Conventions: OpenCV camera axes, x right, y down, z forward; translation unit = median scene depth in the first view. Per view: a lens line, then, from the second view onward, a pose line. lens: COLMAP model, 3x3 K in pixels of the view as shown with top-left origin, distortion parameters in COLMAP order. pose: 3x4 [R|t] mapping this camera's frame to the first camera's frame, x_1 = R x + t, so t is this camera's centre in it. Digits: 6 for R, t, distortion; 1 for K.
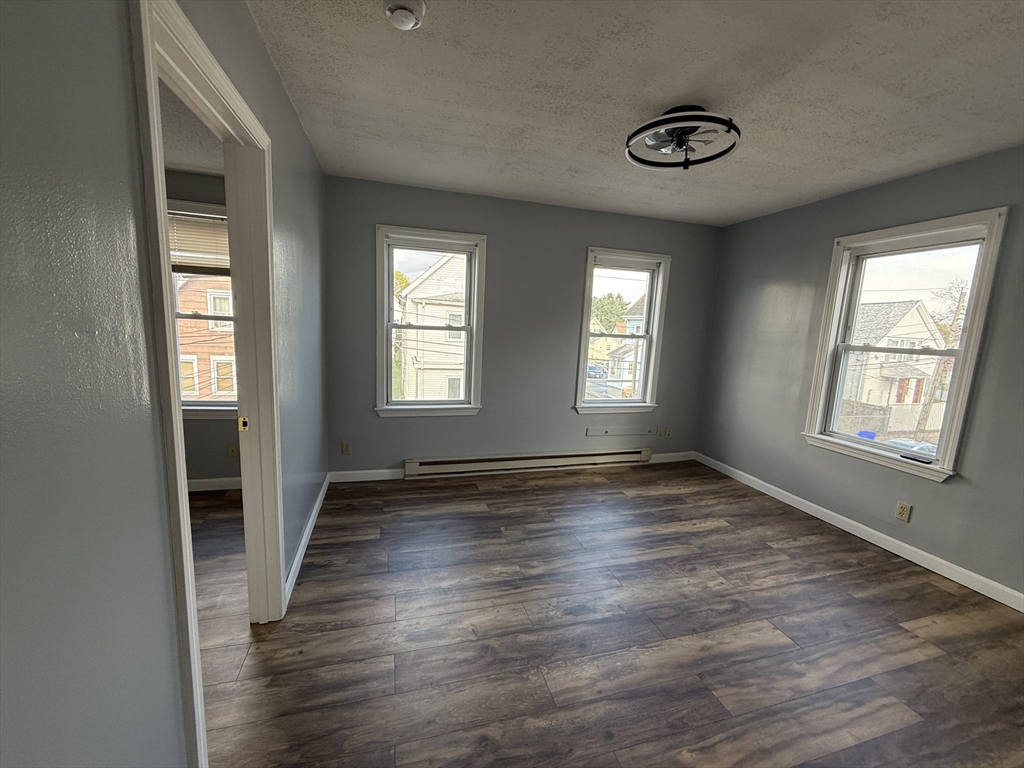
lens RADIAL K [[407.6, 0, 508.8], [0, 407.6, 384.6], [0, 0, 1]] dist [-0.000305, 0.000098]
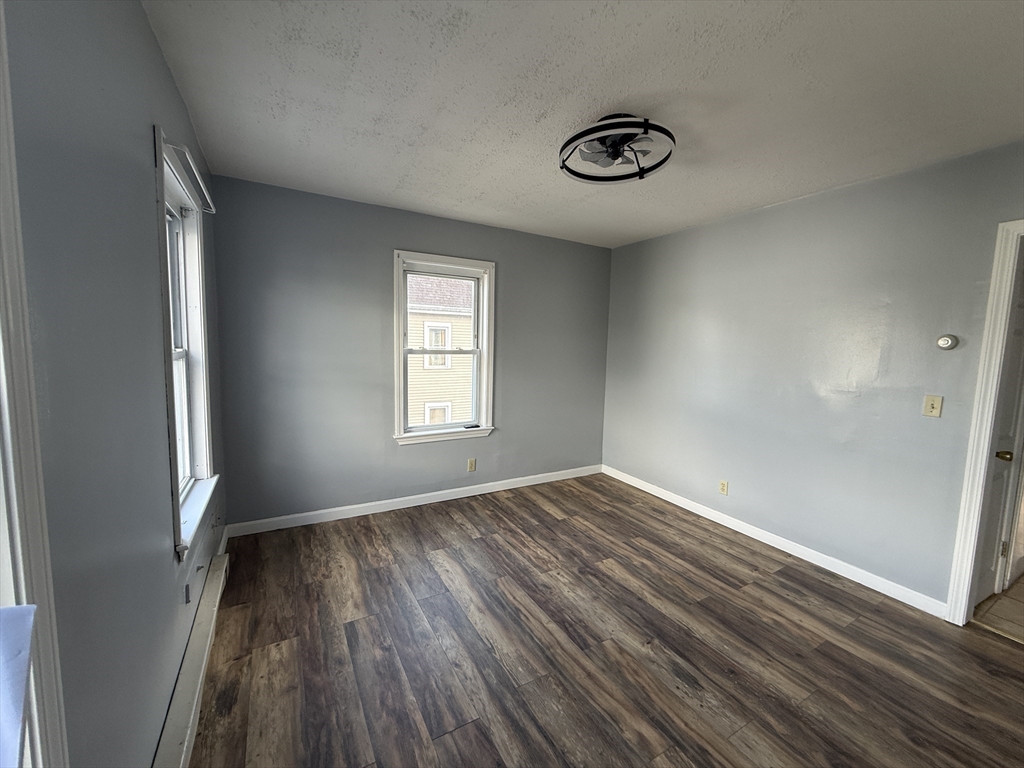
lens RADIAL K [[407.6, 0, 508.3], [0, 407.6, 382.9], [0, 0, 1]] dist [-0.000305, 0.000098]
pose [[-0.235303, -0.141814, 0.961520, -0.408096], [0.106543, 0.979572, 0.170549, -0.208778], [-0.966065, 0.142574, -0.215387, 1.223564]]
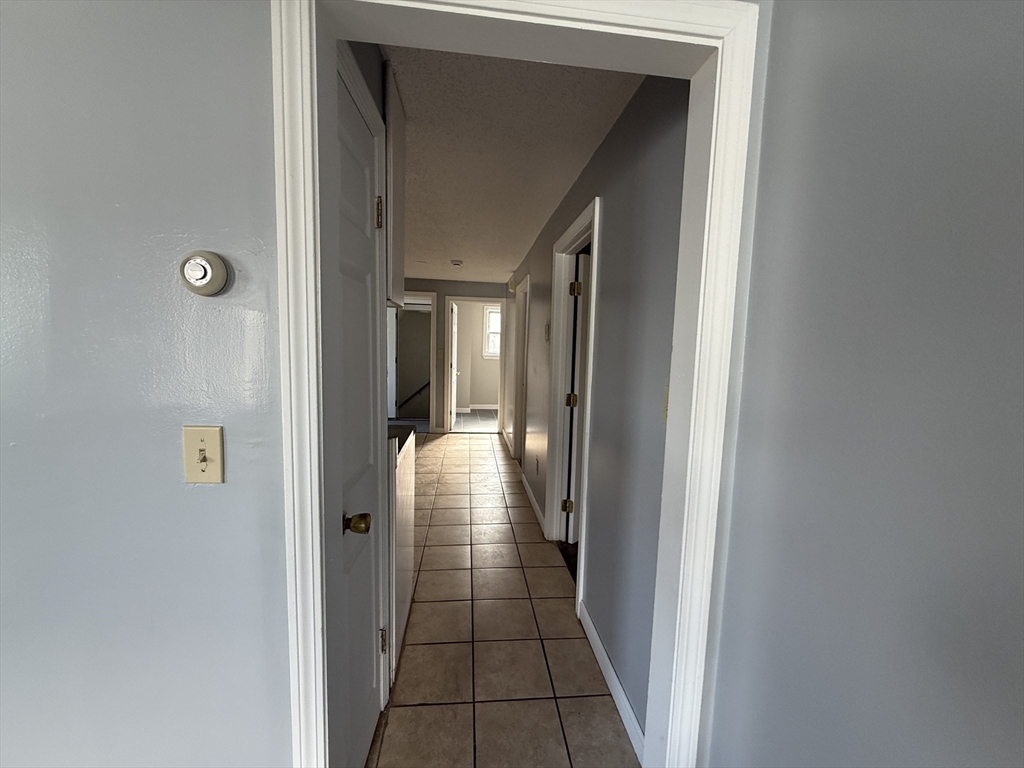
lens RADIAL K [[407.6, 0, 509.3], [0, 407.6, 382.9], [0, 0, 1]] dist [-0.000305, 0.000098]
pose [[-0.980830, -0.095736, 0.169728, -0.243658], [-0.050043, 0.965533, 0.255426, -0.136547], [-0.188331, 0.242035, -0.951814, 0.827602]]
